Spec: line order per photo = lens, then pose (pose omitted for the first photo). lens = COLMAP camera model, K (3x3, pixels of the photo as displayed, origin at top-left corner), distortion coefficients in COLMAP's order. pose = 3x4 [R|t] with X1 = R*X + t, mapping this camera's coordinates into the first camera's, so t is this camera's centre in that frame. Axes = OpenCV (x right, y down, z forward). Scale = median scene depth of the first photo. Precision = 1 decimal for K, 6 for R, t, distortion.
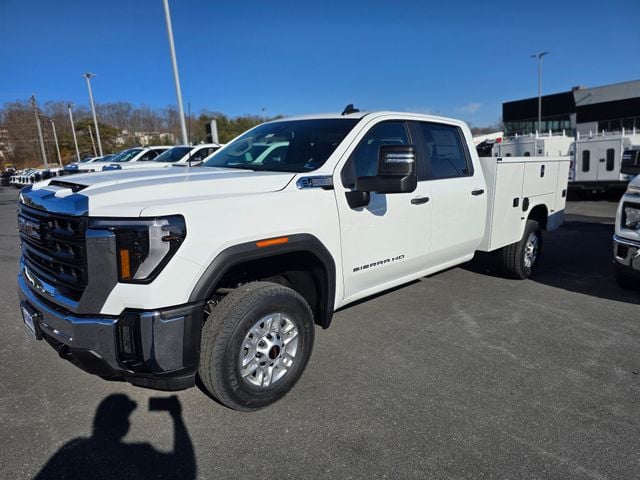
lens RADIAL K [[433.5, 0, 328.1], [0, 433.5, 246.9], [0, 0, 1]] dist [0.006620, -0.001210]
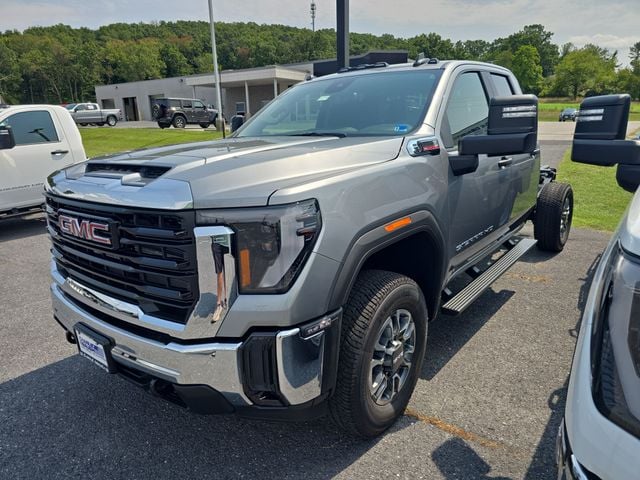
lens RADIAL K [[442.3, 0, 315.2], [0, 442.3, 238.8], [0, 0, 1]] dist [0.006975, -0.001176]
pose [[0.994977, -0.073027, 0.068464, -0.348337], [0.069876, 0.996432, 0.047340, -0.035413], [-0.071677, -0.042318, 0.996530, 0.203777]]
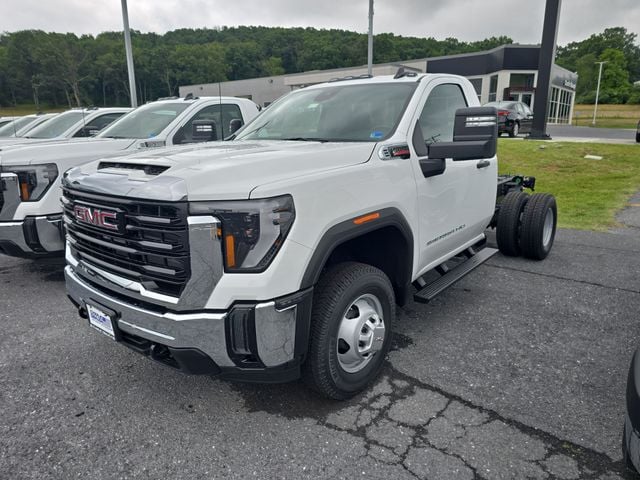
lens RADIAL K [[438.6, 0, 323.7], [0, 438.6, 237.8], [0, 0, 1]] dist [0.015387, -0.001813]
pose [[0.996188, -0.056278, 0.066644, -0.293235], [0.053258, 0.997509, 0.046259, -0.018701], [-0.069081, -0.042533, 0.996704, 0.071798]]
